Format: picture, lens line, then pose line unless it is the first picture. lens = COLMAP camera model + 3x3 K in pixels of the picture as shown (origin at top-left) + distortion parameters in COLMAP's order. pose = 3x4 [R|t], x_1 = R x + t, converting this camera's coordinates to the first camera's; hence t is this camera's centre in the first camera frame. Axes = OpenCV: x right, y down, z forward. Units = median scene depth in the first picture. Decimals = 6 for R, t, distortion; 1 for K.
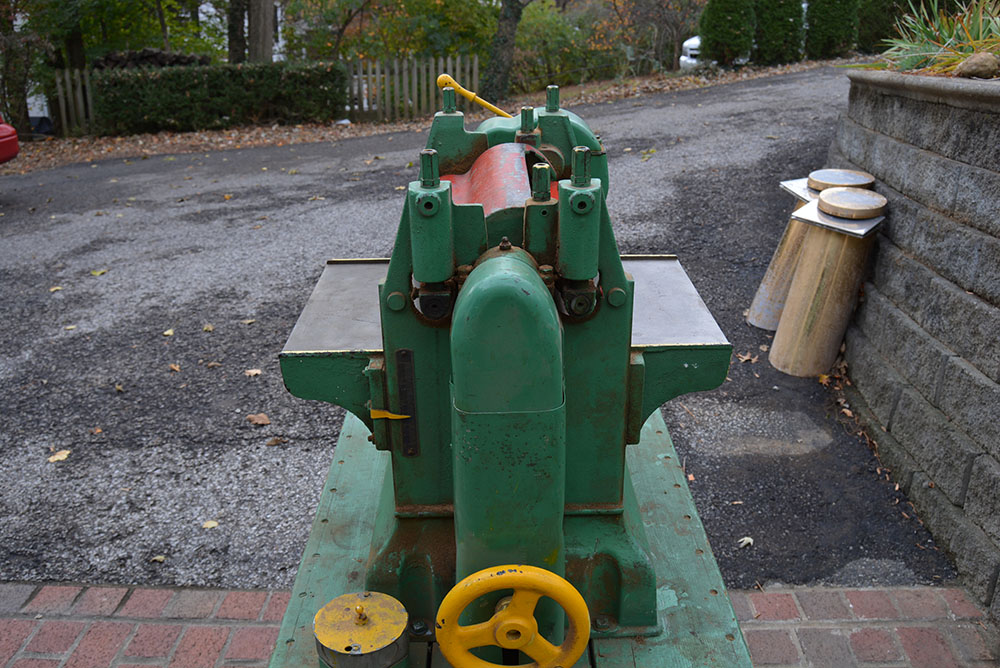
lens RADIAL K [[856.4, 0, 496.6], [0, 856.4, 332.7], [0, 0, 1]] dist [-0.091765, 0.040994]
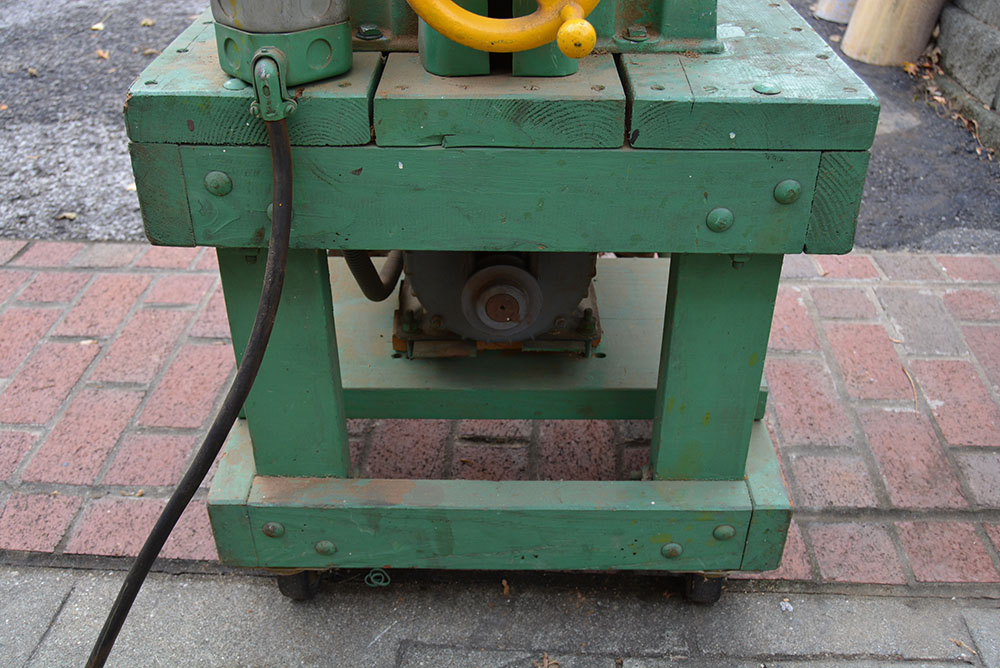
lens RADIAL K [[968.1, 0, 498.8], [0, 968.1, 328.4], [0, 0, 1]] dist [-0.060517, 0.000000]
pose [[0.999784, 0.020224, -0.004772, 0.010213], [-0.019207, 0.987077, 0.159094, 0.210560], [0.007928, -0.158968, 0.987252, 0.089366]]
